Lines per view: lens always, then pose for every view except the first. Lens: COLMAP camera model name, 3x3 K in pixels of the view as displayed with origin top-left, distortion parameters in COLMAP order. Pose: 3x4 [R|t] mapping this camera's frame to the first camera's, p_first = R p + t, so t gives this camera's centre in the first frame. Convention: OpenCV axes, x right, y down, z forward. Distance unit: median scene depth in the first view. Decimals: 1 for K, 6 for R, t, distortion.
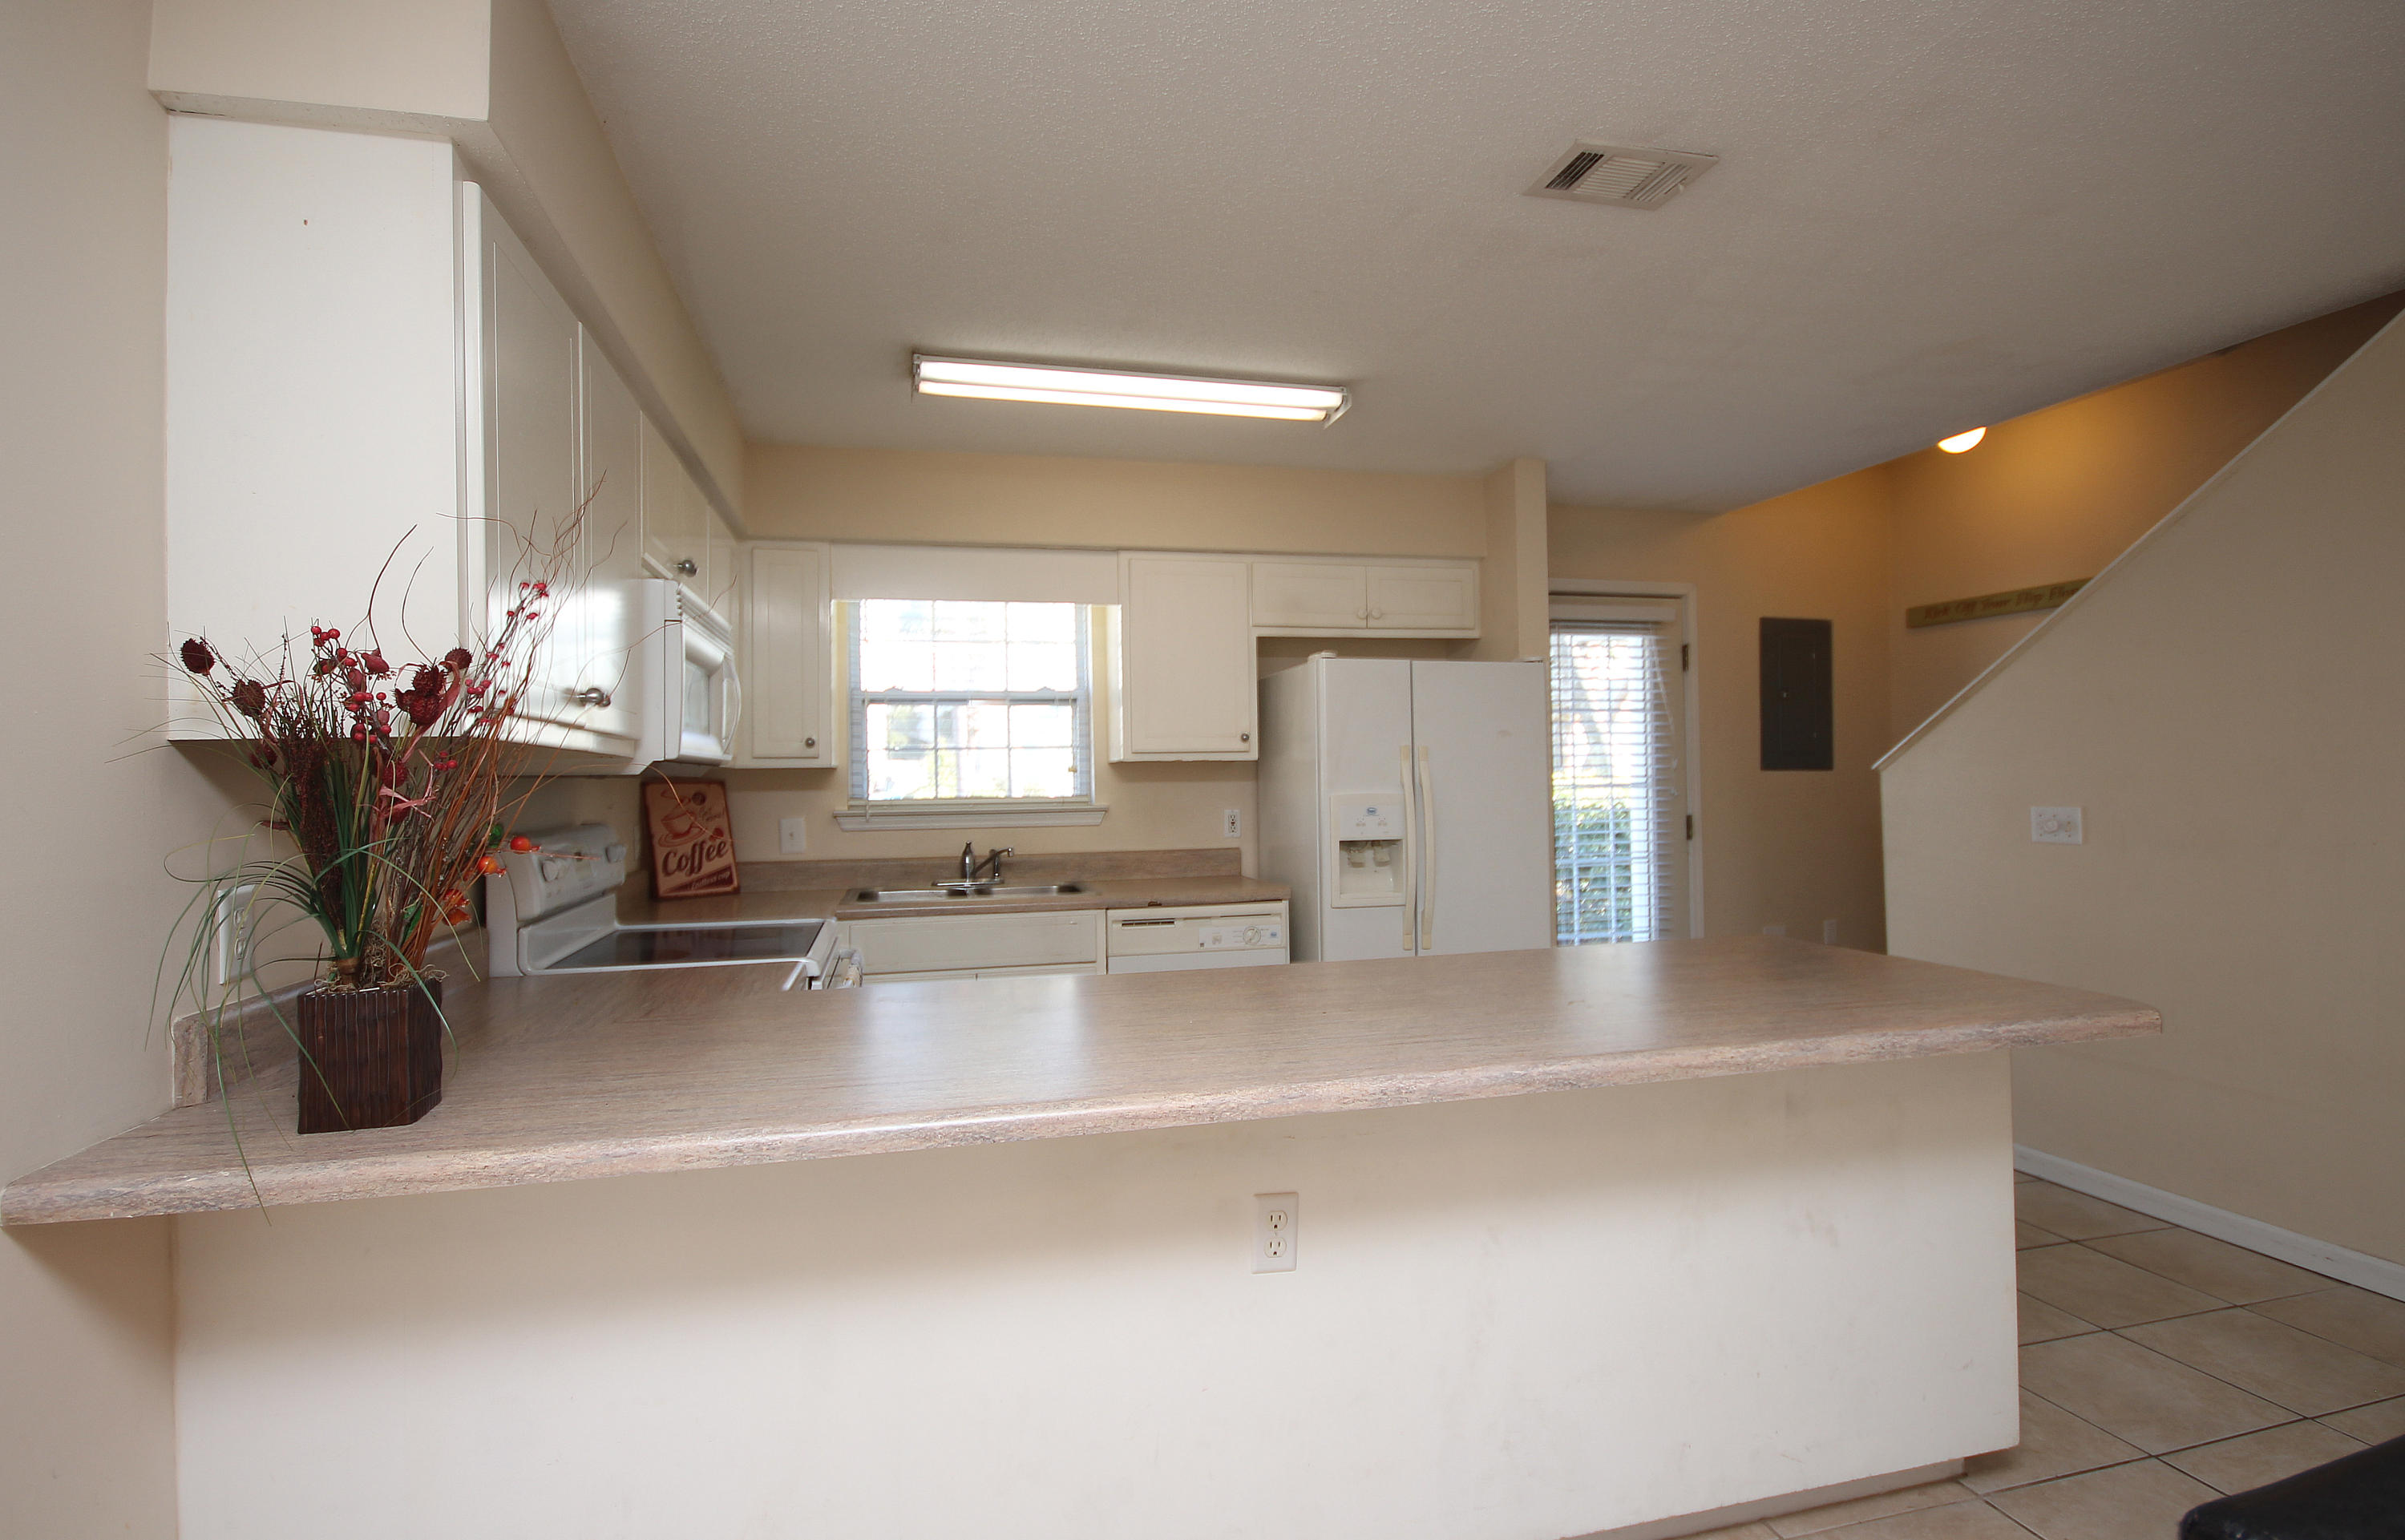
lens RADIAL K [[1163.7, 0, 1202.5], [0, 1163.7, 770.0], [0, 0, 1]] dist [-0.000246, 0.000104]
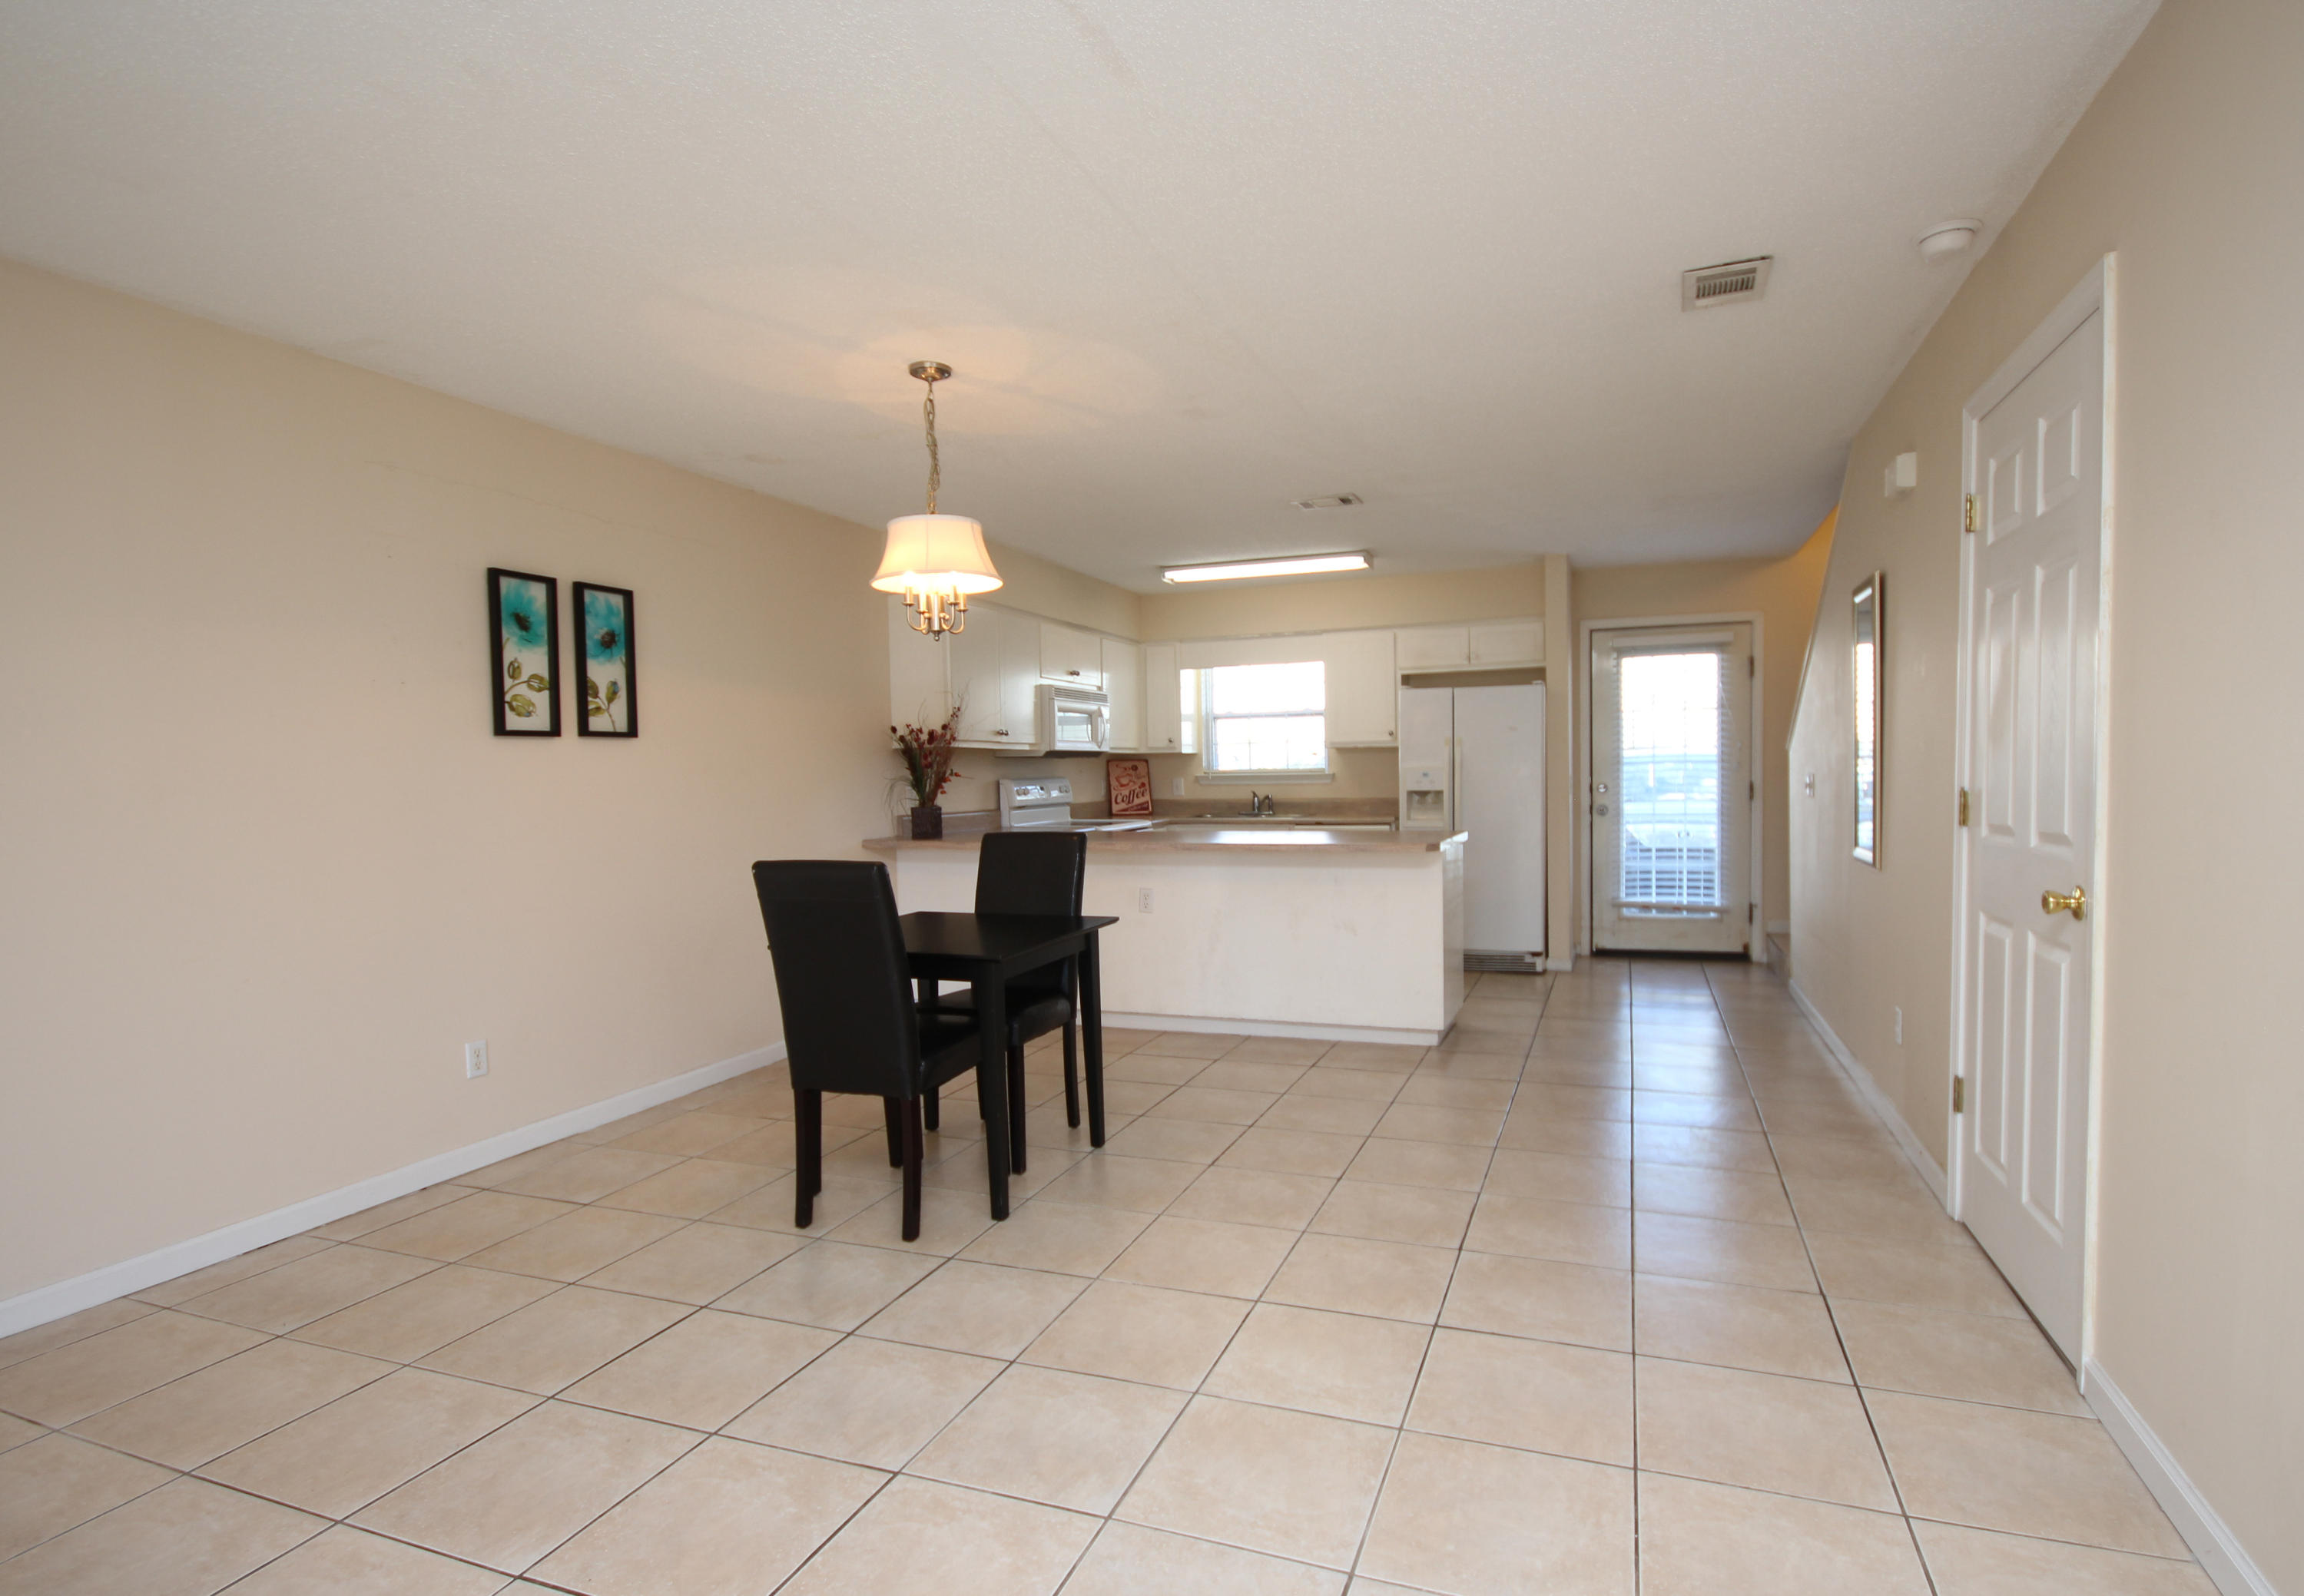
lens RADIAL K [[1209.1, 0, 1221.0], [0, 1209.1, 826.3], [0, 0, 1]] dist [0.000685, 0.000042]
pose [[0.829645, 0.026116, -0.557680, 0.891192], [0.008157, 0.998232, 0.058882, 0.002101], [0.558231, -0.053400, 0.827965, -0.691637]]
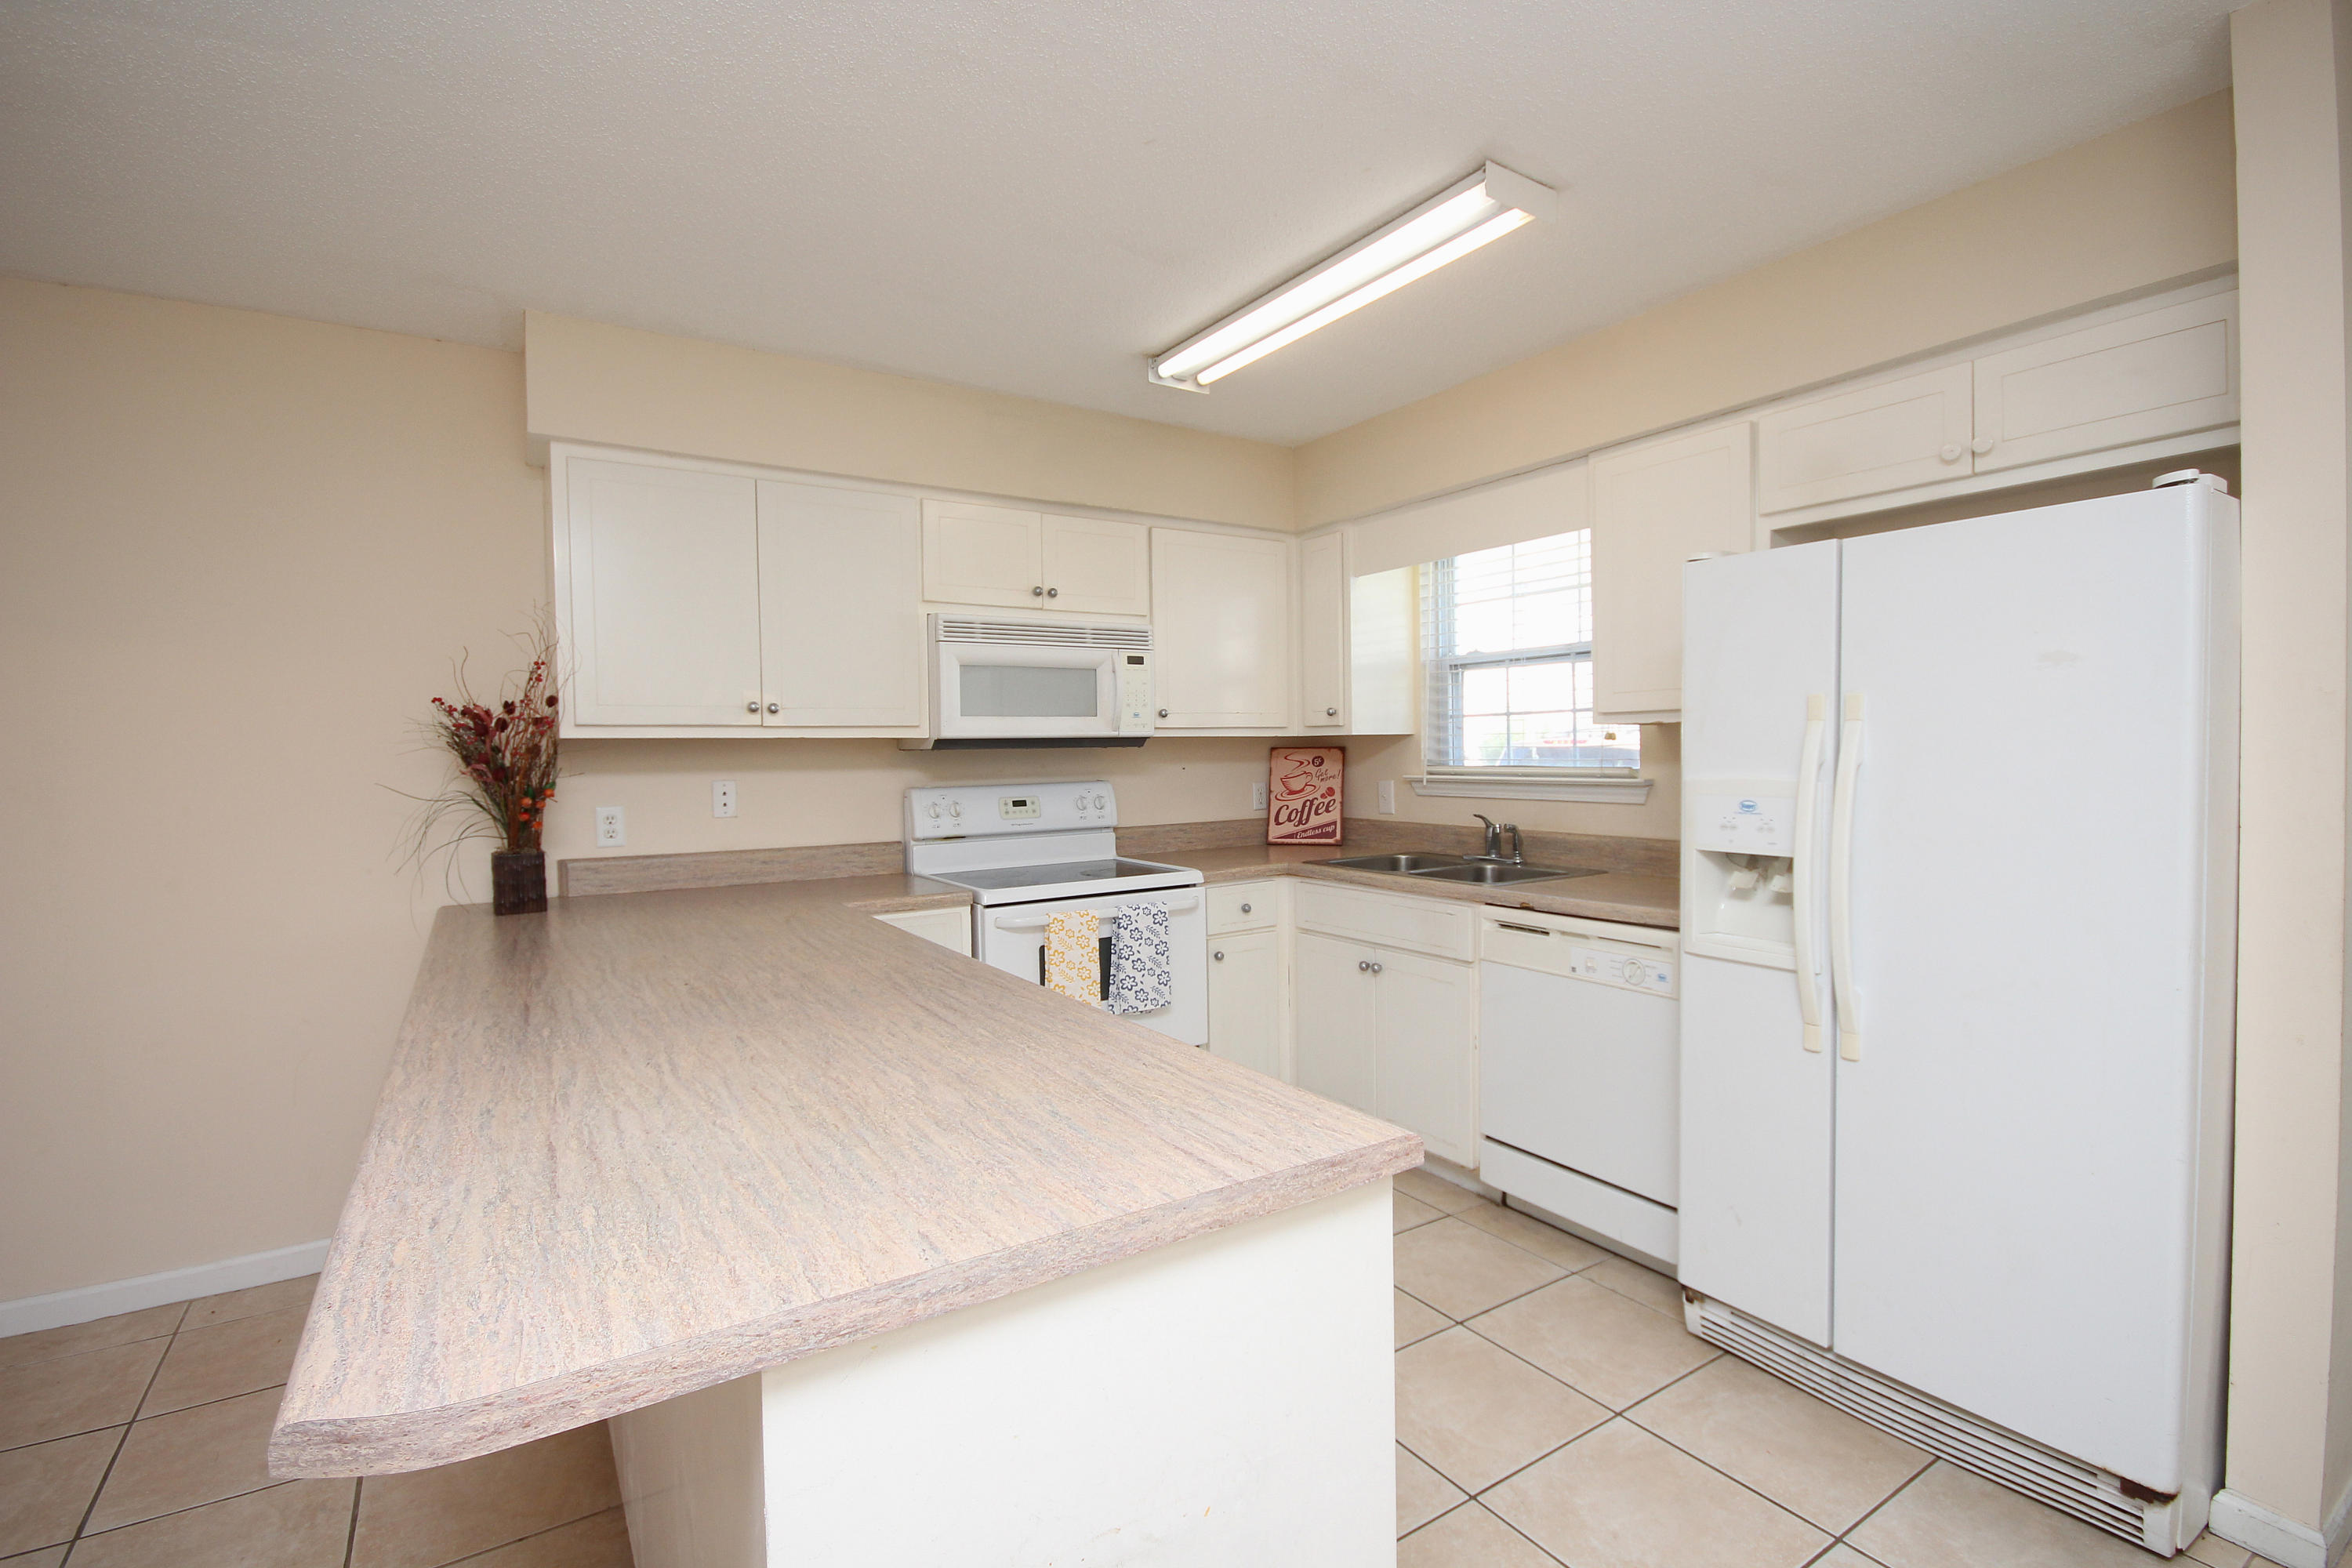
lens RADIAL K [[1091.7, 0, 1190.4], [0, 1091.7, 783.4], [0, 0, 1]] dist [0.000330, 0.000555]
pose [[0.319644, 0.039122, -0.946730, 0.568089], [0.016087, 0.998779, 0.046704, -0.007371], [0.947401, -0.030159, 0.318625, 0.528695]]
